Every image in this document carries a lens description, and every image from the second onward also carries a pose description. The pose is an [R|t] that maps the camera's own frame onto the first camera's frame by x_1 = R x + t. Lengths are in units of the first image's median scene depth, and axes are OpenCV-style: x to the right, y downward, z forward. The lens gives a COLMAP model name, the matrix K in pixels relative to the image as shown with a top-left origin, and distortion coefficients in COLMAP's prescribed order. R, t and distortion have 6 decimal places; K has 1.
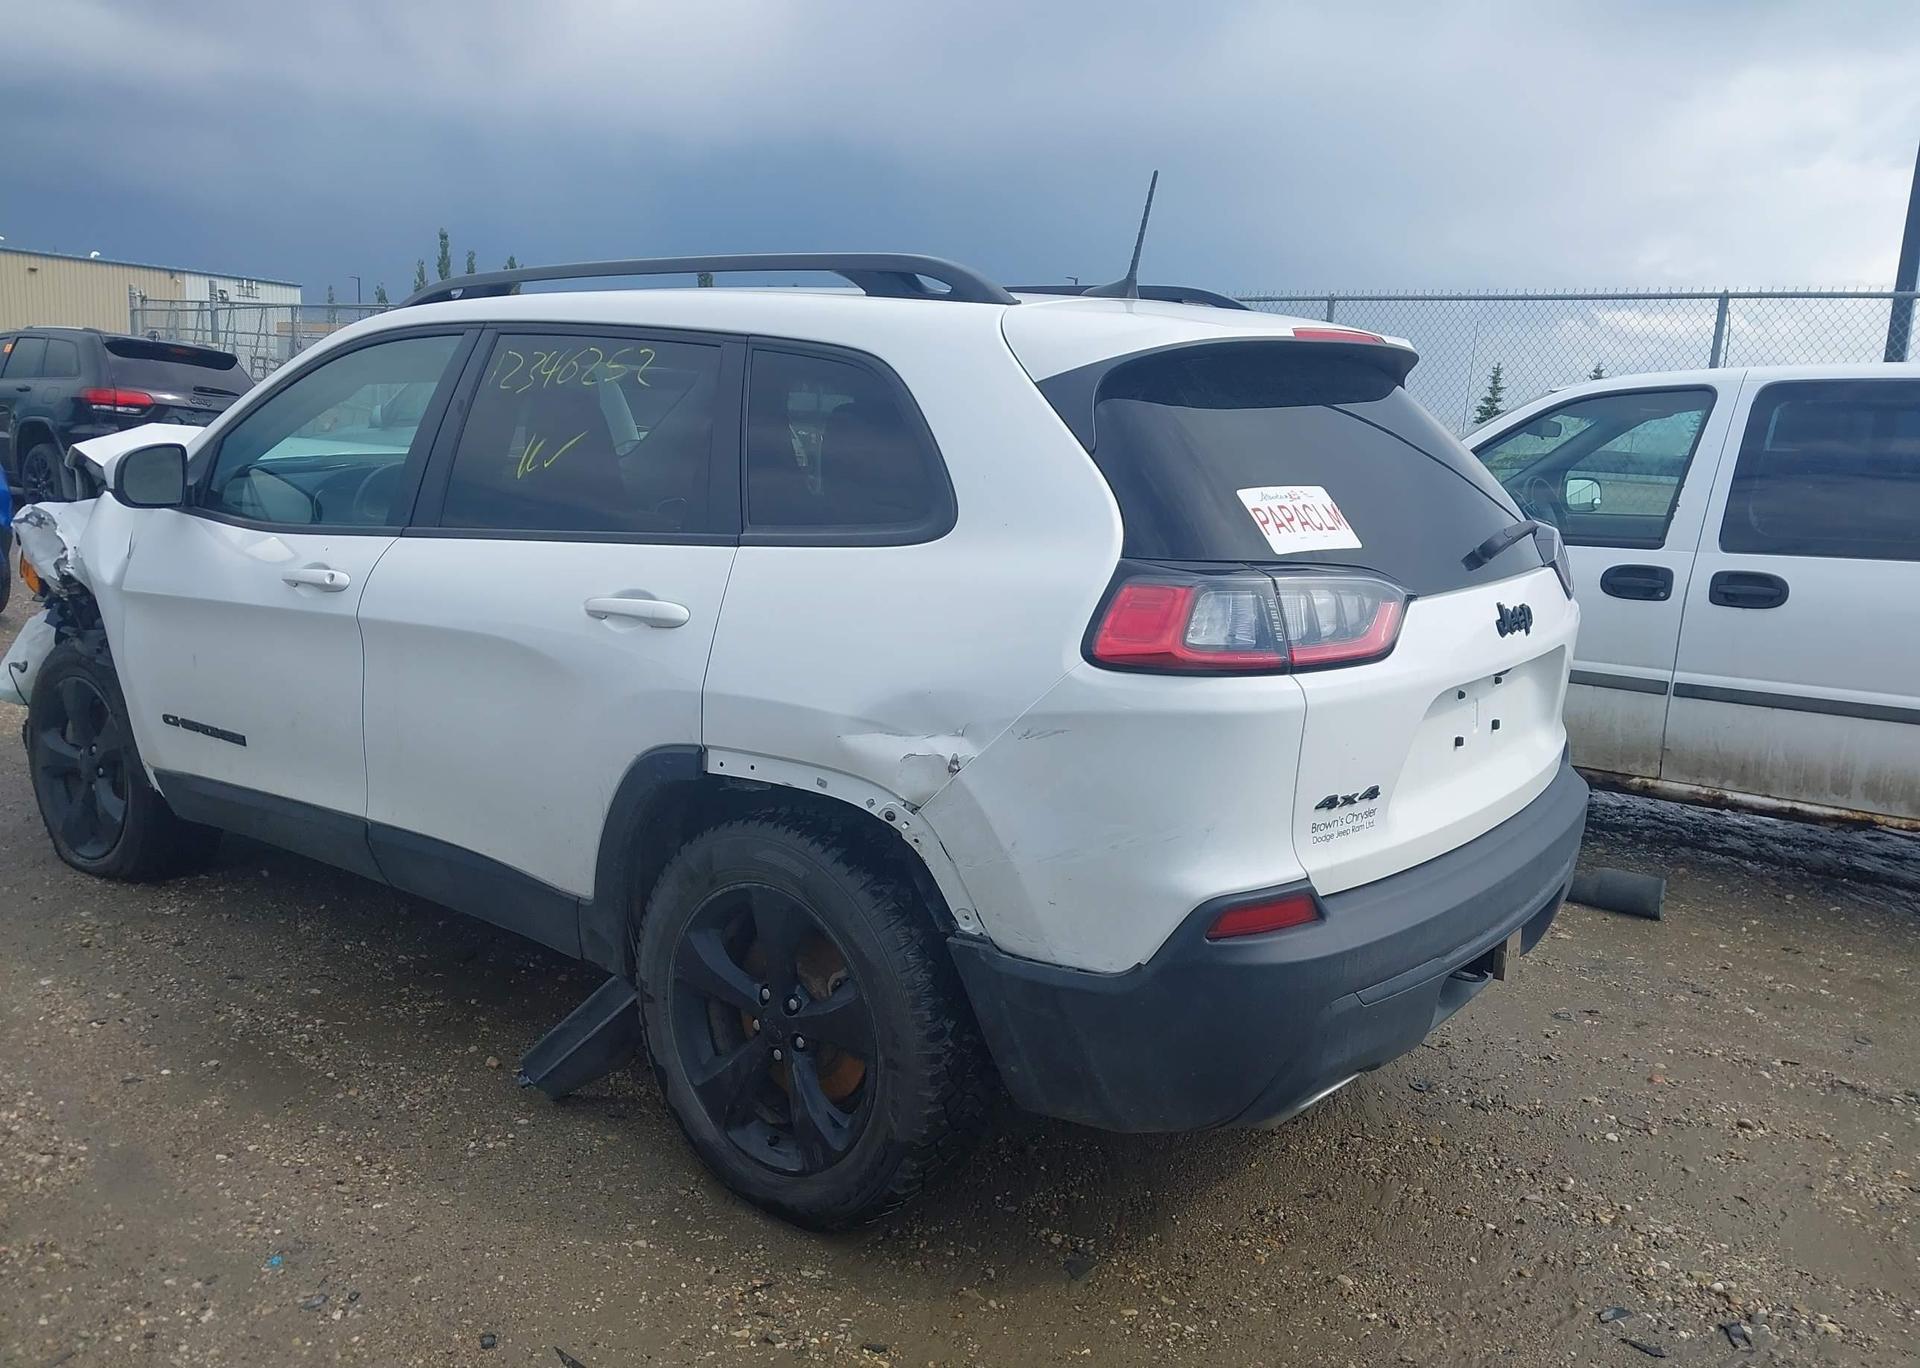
lens RADIAL K [[1542.1, 0, 978.3], [0, 1542.1, 681.1], [0, 0, 1]] dist [0.013721, -0.008430]
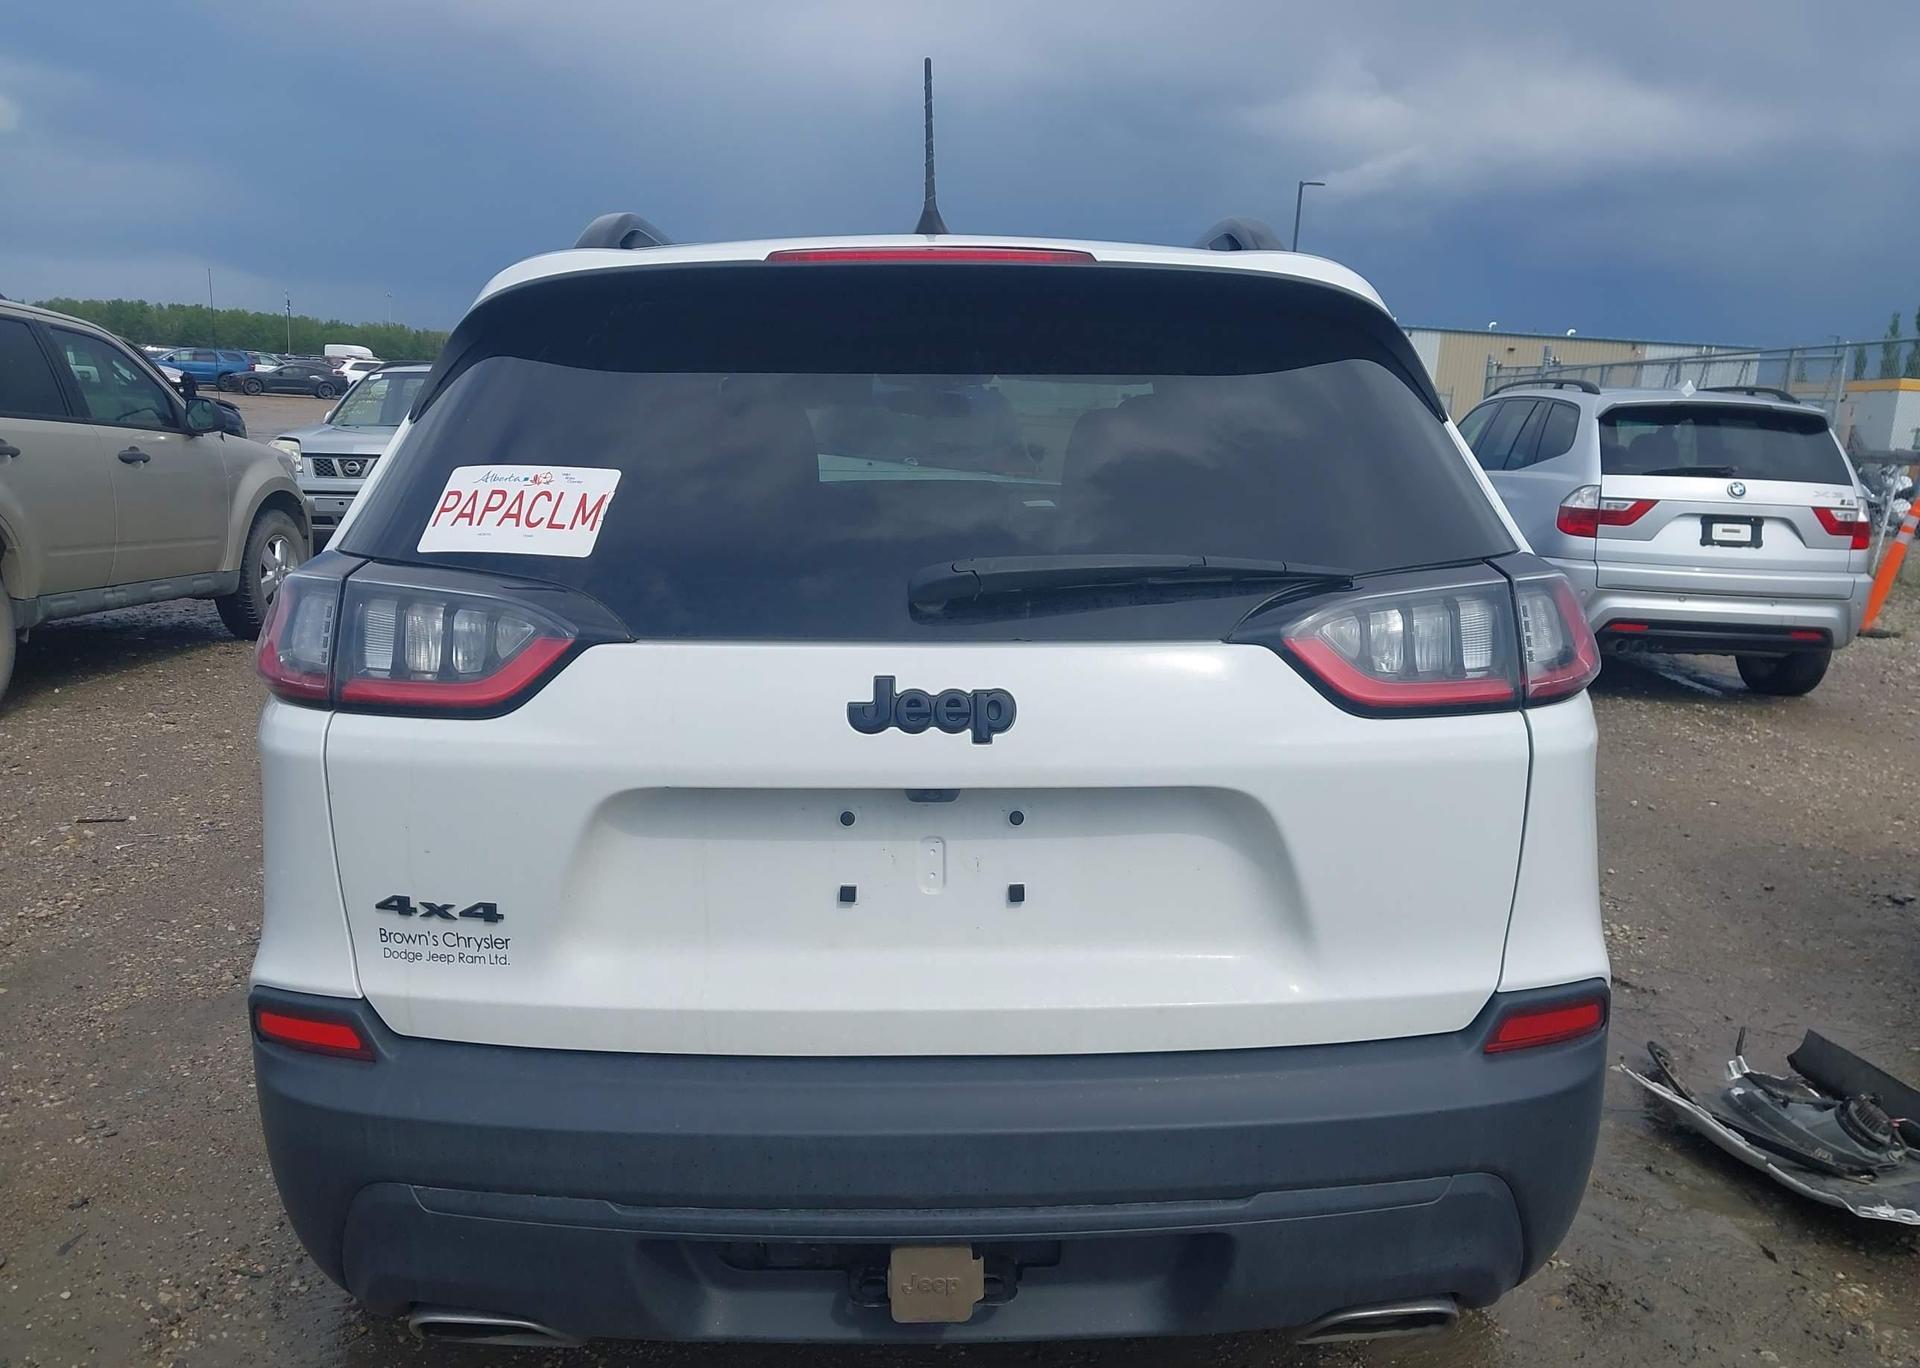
lens RADIAL K [[1542.1, 0, 978.3], [0, 1542.1, 681.1], [0, 0, 1]] dist [0.013721, -0.008430]
pose [[0.642486, 0.110297, -0.758318, 0.882051], [-0.142197, 0.989560, 0.023455, -0.073549], [0.752989, 0.092761, 0.651462, 0.698917]]
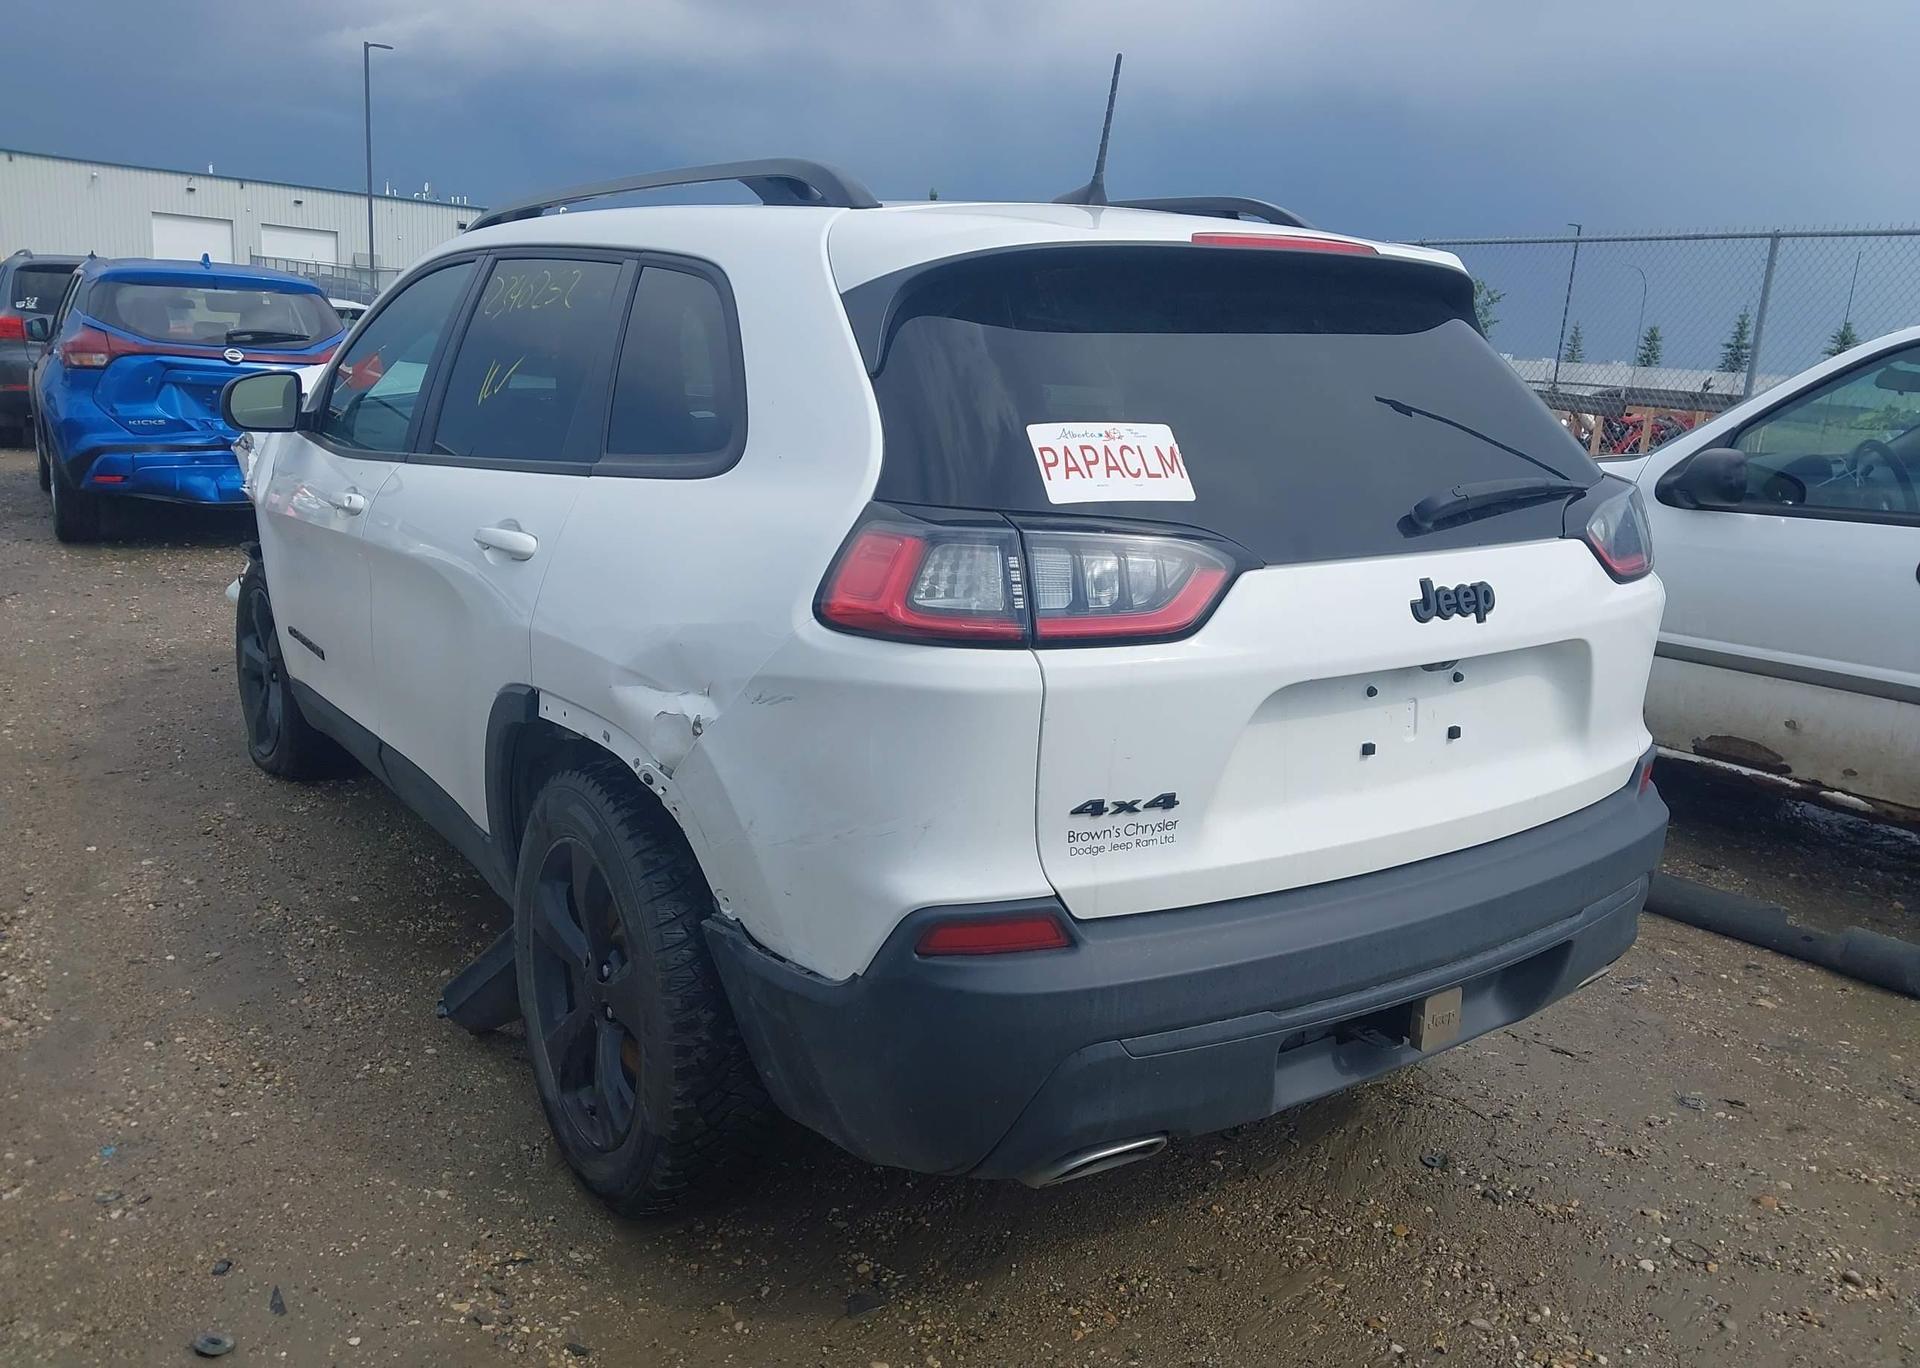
lens RADIAL K [[1539.5, 0, 960.0], [0, 1539.5, 684.0], [0, 0, 1]] dist [0.041702, -0.057131]
pose [[0.951255, 0.070274, -0.300293, 0.385100], [-0.061376, 0.997353, 0.038977, -0.014312], [0.302237, -0.018647, 0.953050, 0.188452]]
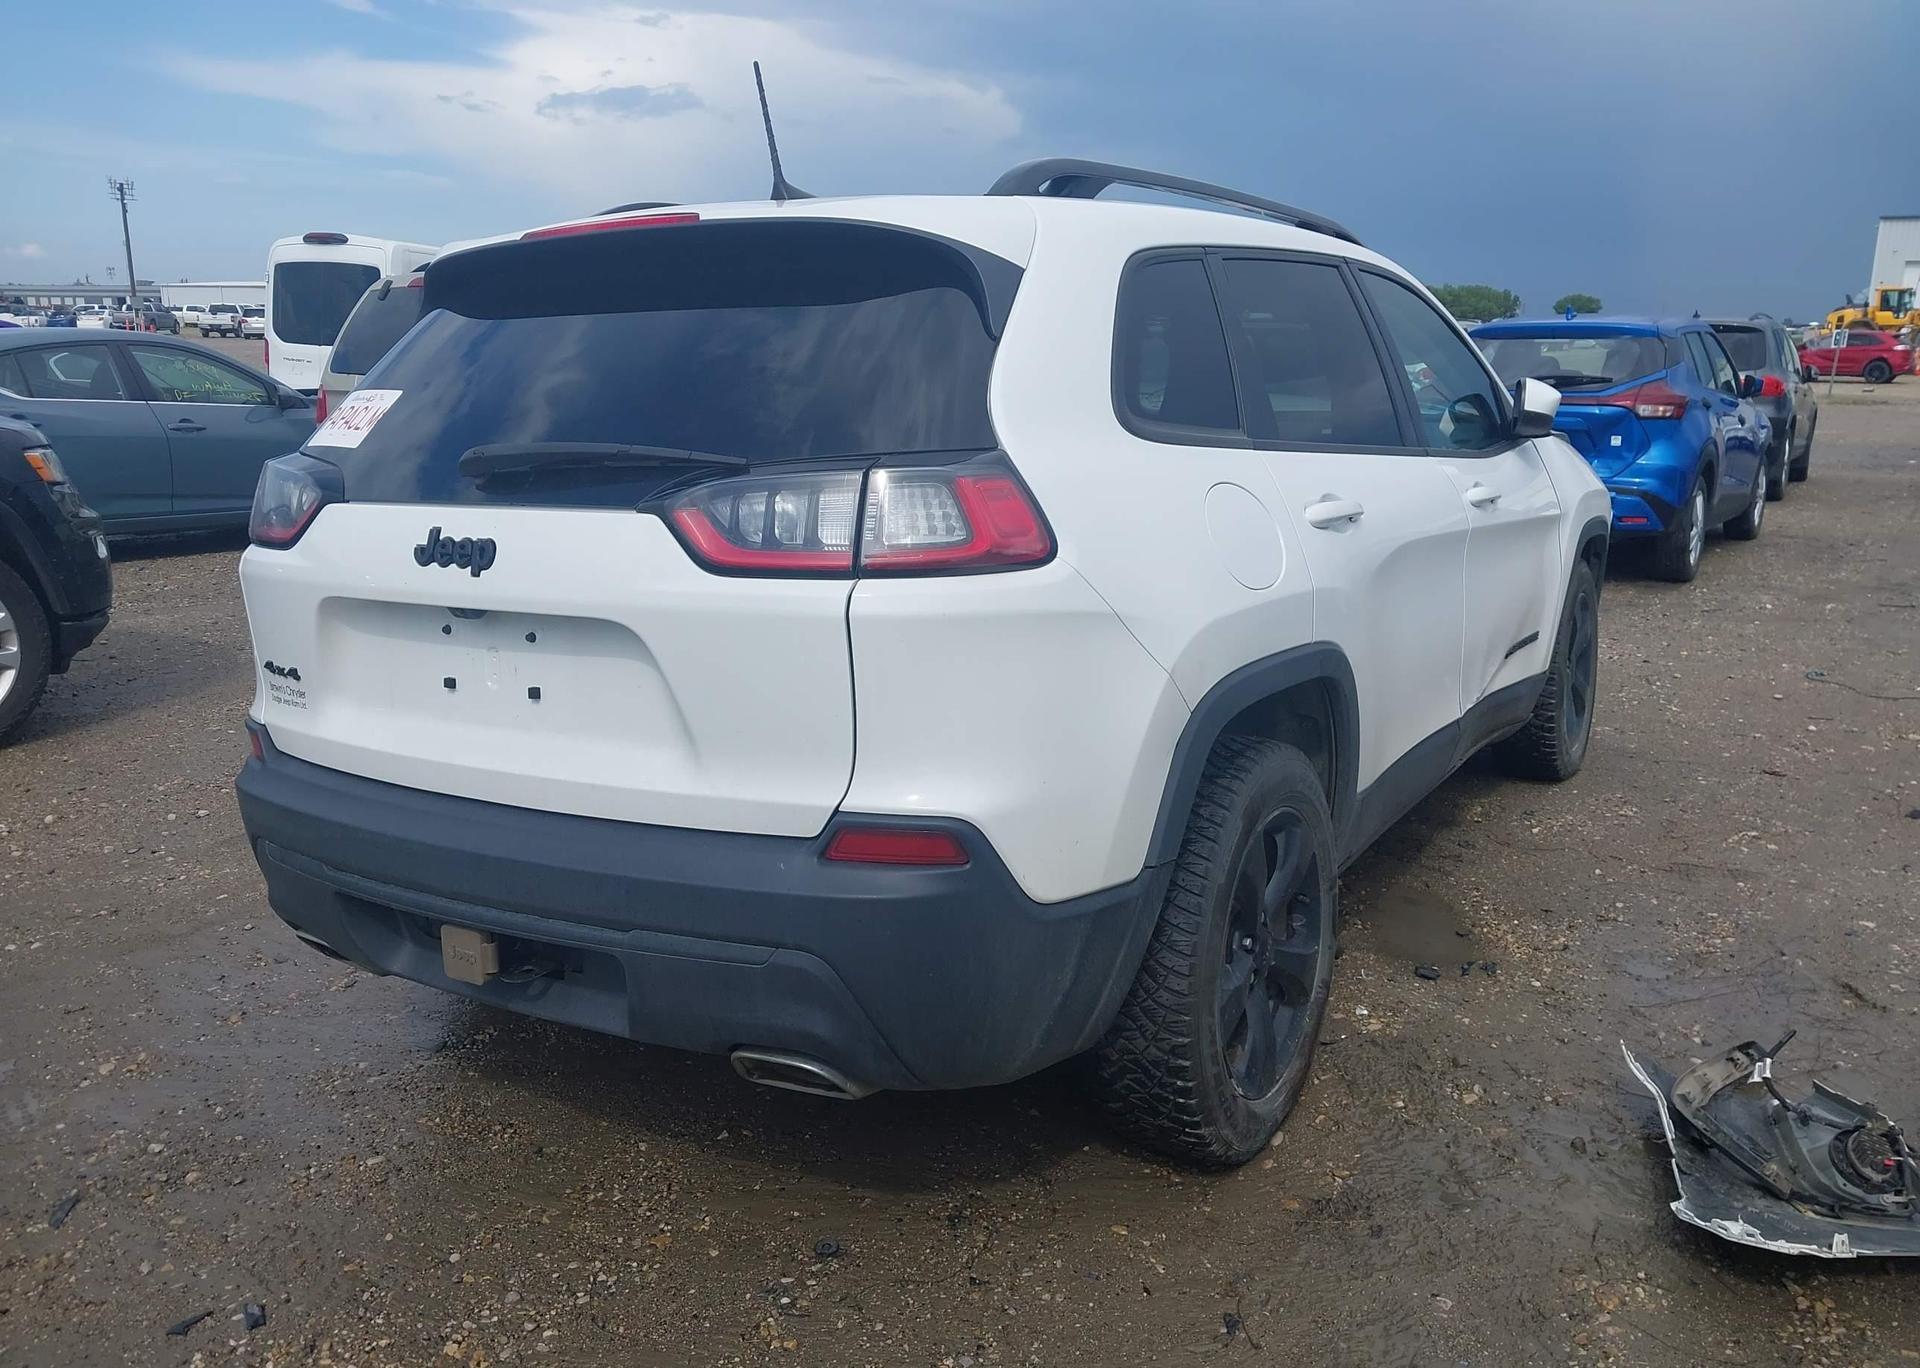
lens RADIAL K [[1490.7, 0, 984.5], [0, 1490.7, 692.5], [0, 0, 1]] dist [0.155670, -0.204729]
pose [[0.113550, 0.171861, -0.978555, 1.319680], [-0.169698, 0.973807, 0.151336, -0.152644], [0.978933, 0.148874, 0.139741, 1.298763]]
